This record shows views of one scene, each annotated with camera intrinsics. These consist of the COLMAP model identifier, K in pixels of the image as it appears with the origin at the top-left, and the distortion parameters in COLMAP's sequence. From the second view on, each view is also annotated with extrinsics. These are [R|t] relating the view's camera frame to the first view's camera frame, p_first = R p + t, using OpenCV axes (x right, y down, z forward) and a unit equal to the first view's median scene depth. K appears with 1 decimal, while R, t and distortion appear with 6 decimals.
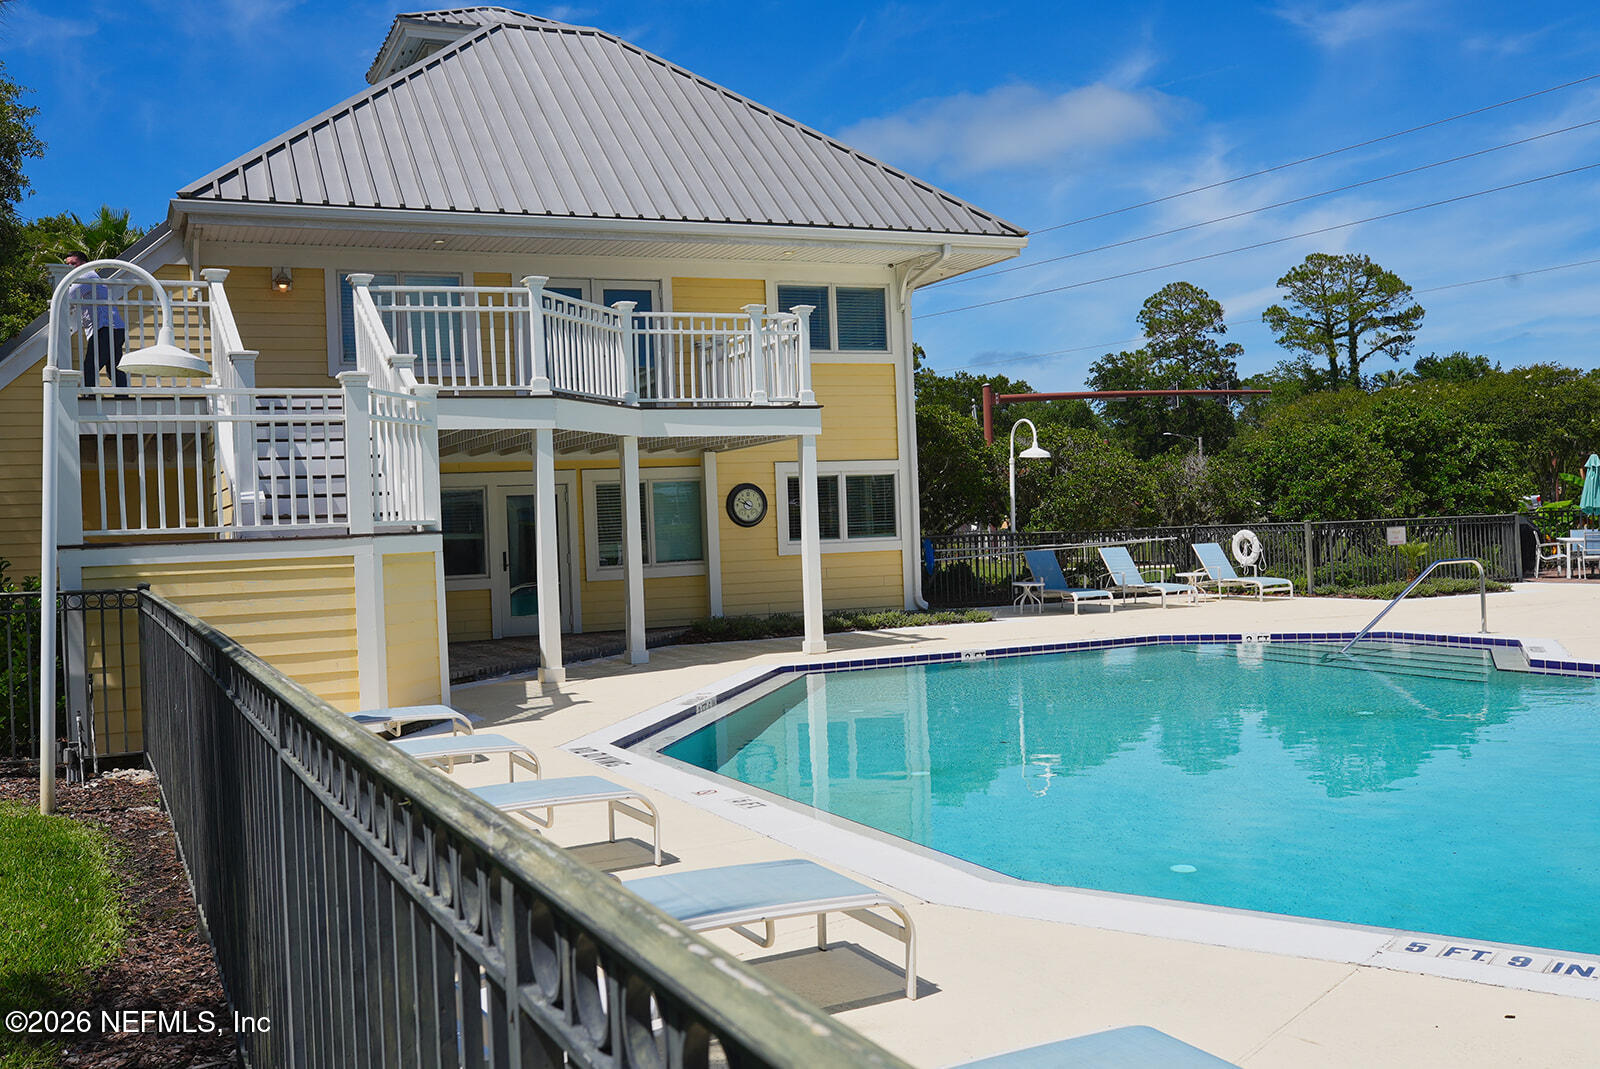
lens RADIAL K [[1514.7, 0, 800.0], [0, 1514.7, 534.5], [0, 0, 1]] dist [-0.060671, 0.078768]
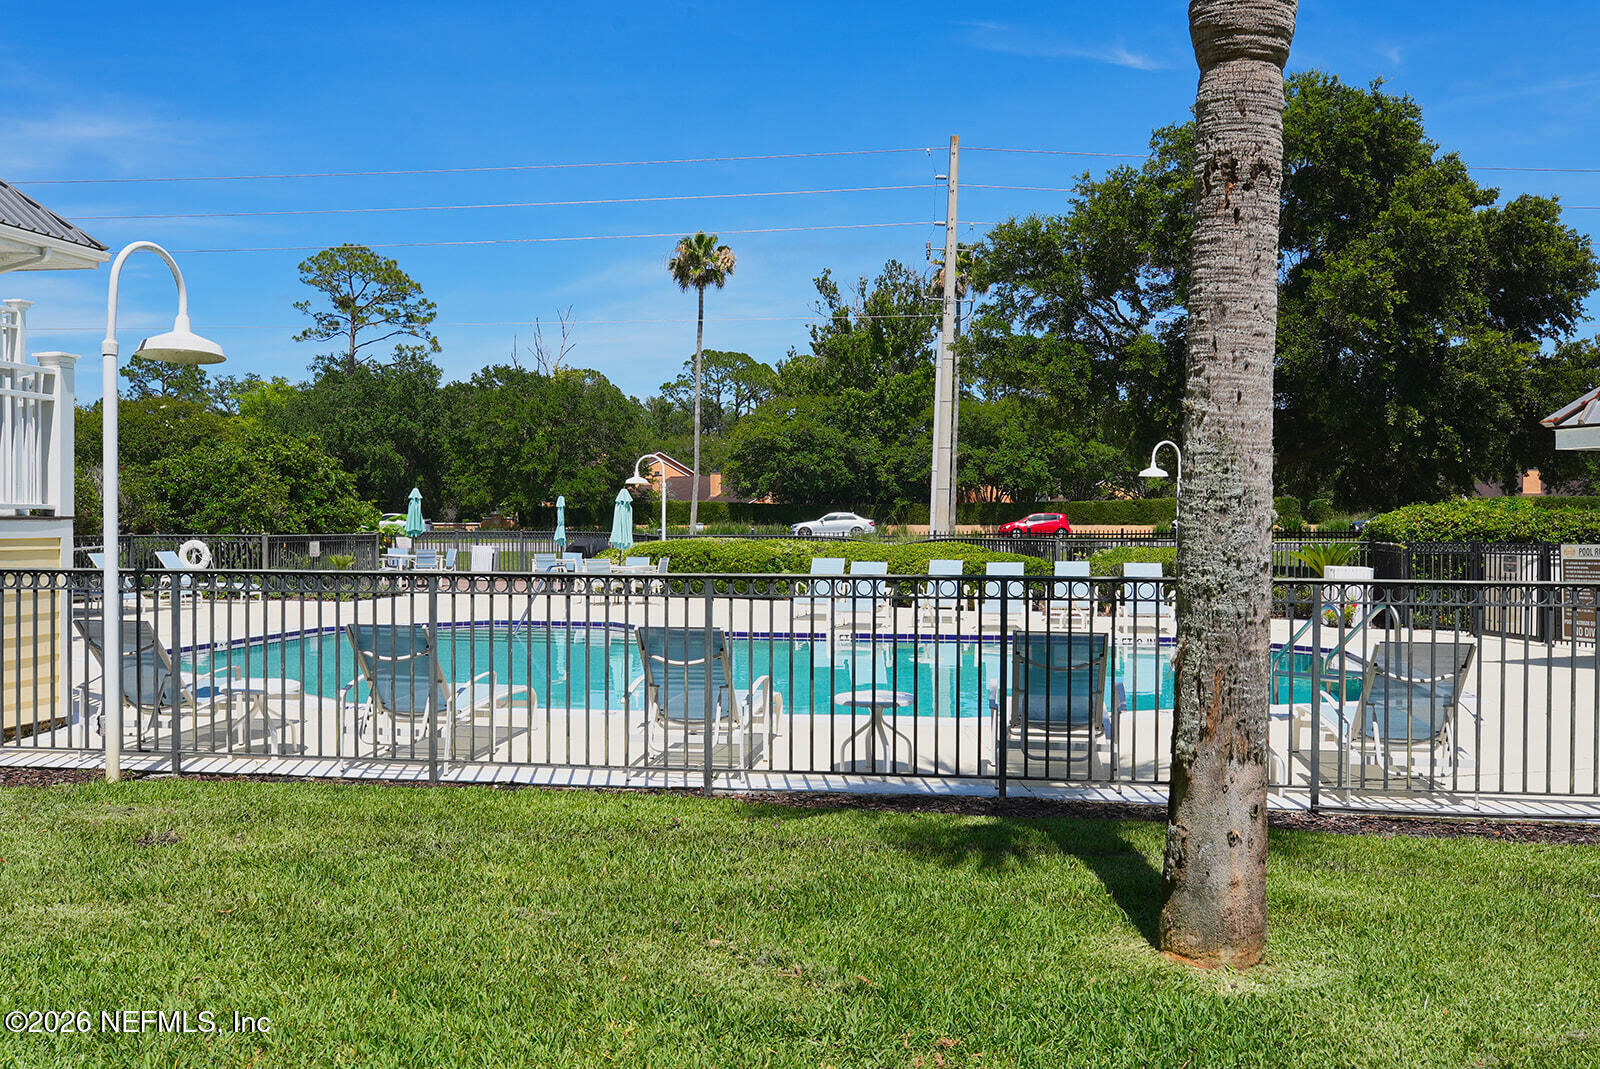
lens RADIAL K [[1514.7, 0, 800.0], [0, 1514.7, 534.5], [0, 0, 1]] dist [-0.060671, 0.078768]
pose [[0.567985, 0.032585, 0.822394, -0.353477], [-0.020913, 0.999465, -0.025157, 0.011160], [-0.822773, -0.002910, 0.568362, 0.015704]]
